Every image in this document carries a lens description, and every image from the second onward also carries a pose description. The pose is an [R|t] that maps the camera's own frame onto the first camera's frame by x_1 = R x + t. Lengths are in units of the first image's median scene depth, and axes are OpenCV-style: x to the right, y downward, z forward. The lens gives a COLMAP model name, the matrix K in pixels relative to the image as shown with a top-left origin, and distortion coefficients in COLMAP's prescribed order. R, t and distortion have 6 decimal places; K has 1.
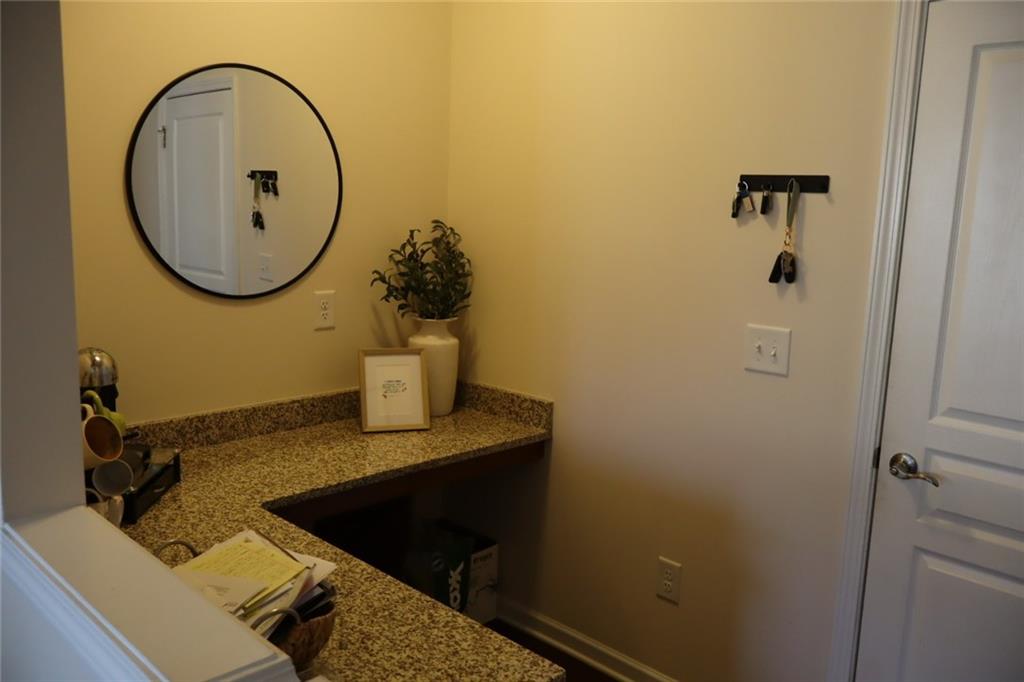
lens RADIAL K [[850.2, 0, 512.0], [0, 850.2, 341.0], [0, 0, 1]] dist [-0.005816, -0.006040]
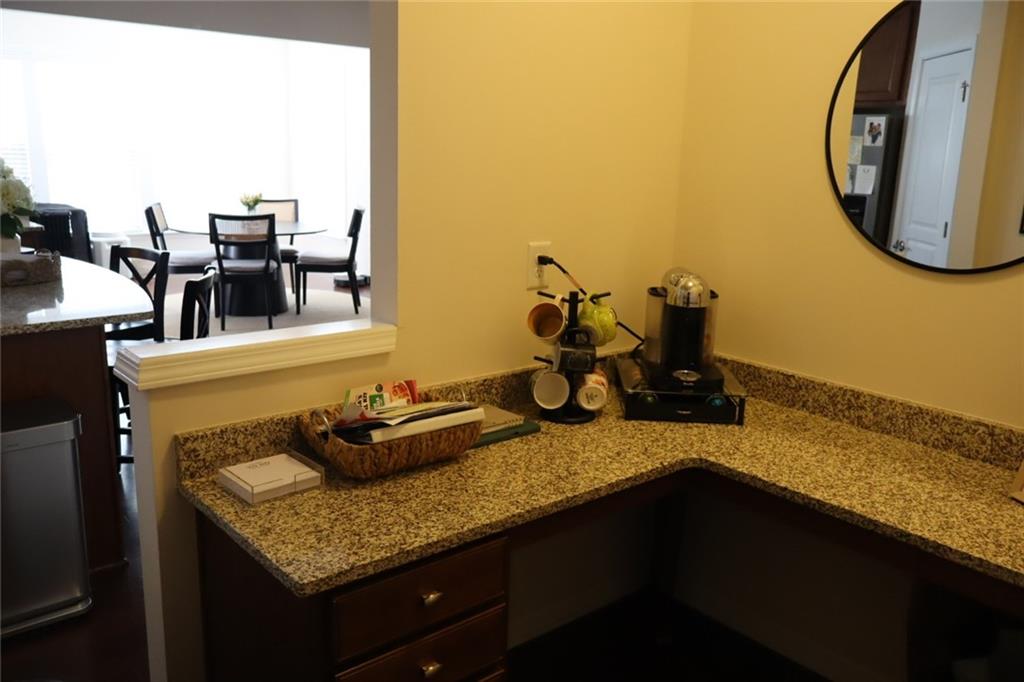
lens RADIAL K [[850.2, 0, 512.0], [0, 850.2, 341.0], [0, 0, 1]] dist [-0.005816, -0.006040]
pose [[-0.075667, 0.195482, -0.977784, 0.520421], [-0.200204, 0.957648, 0.206950, -0.074059], [0.976828, 0.211415, -0.033326, 0.660454]]
